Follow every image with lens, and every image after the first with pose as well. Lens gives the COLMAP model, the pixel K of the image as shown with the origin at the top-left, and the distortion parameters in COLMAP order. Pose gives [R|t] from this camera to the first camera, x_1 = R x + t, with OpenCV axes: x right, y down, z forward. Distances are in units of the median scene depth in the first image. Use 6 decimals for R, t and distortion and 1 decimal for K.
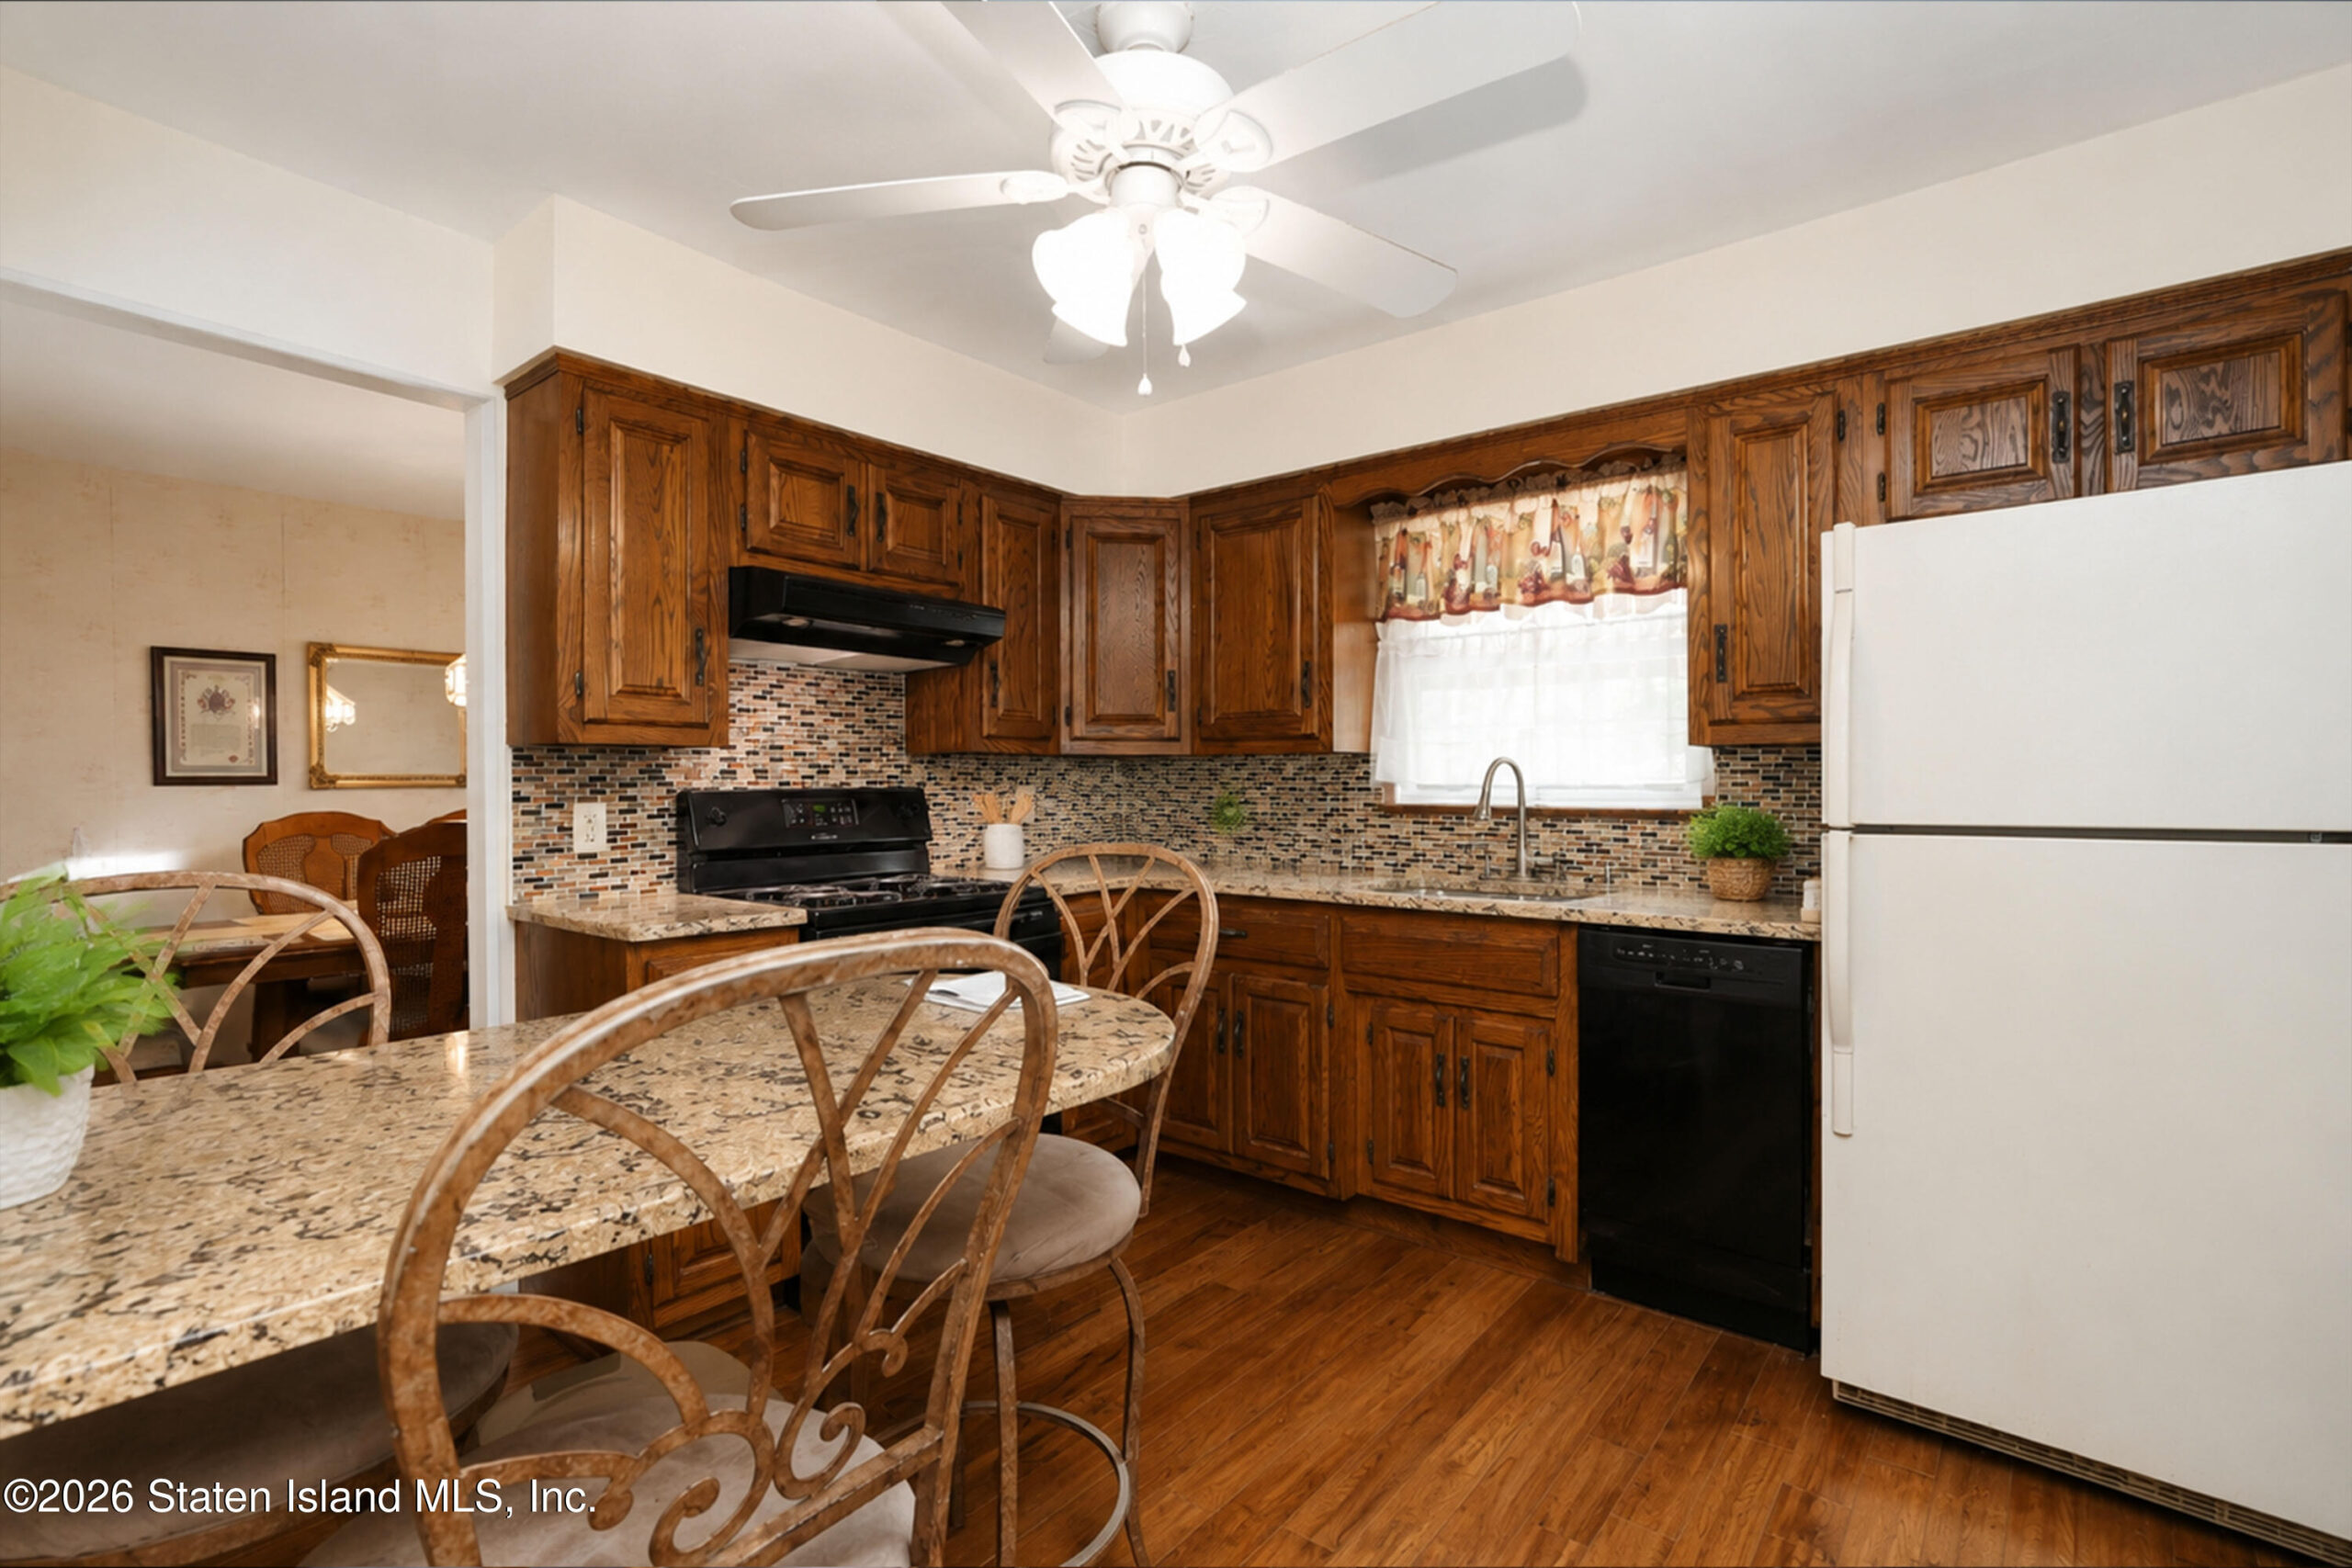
lens RADIAL K [[1071.1, 0, 1181.3], [0, 1071.1, 801.7], [0, 0, 1]] dist [-0.000121, -0.000005]
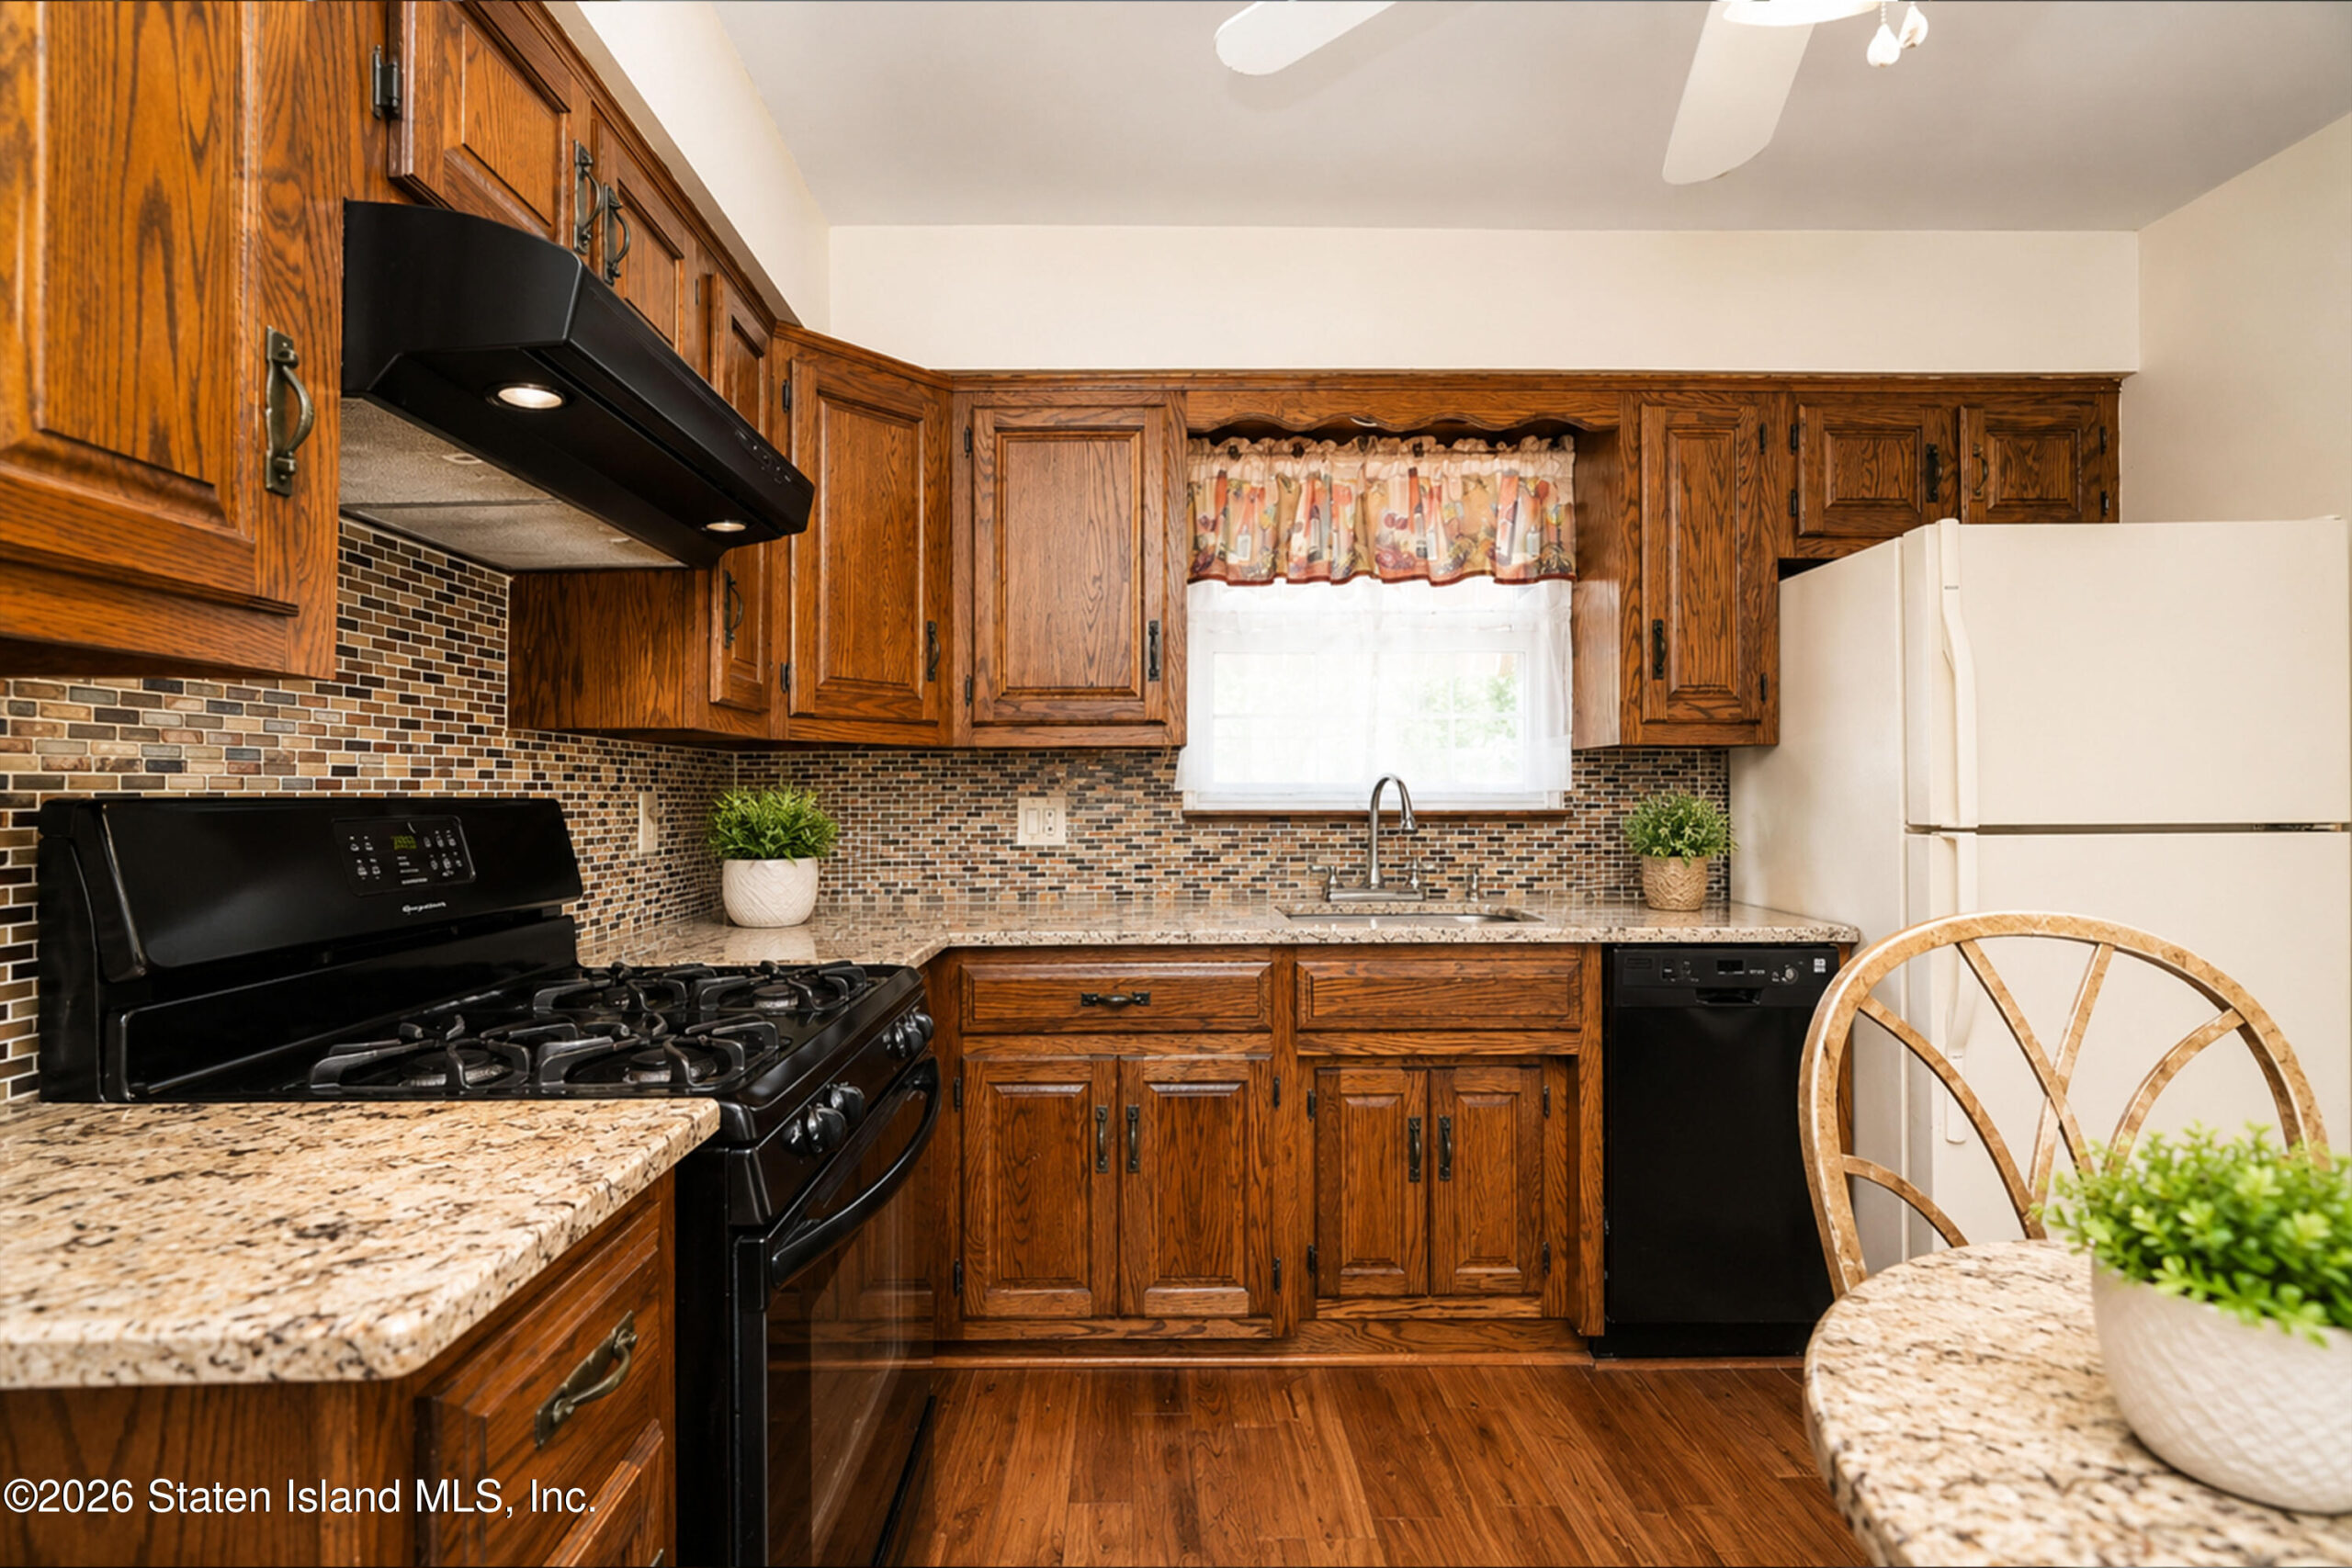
lens RADIAL K [[1096.8, 0, 1176.0], [0, 1096.8, 784.0], [0, 0, 1]] dist [0.001413, 0.000219]
pose [[0.761011, -0.001616, 0.648737, -0.396035], [0.014726, 0.999782, -0.014784, -0.006822], [-0.648572, 0.020804, 0.760869, 0.440722]]
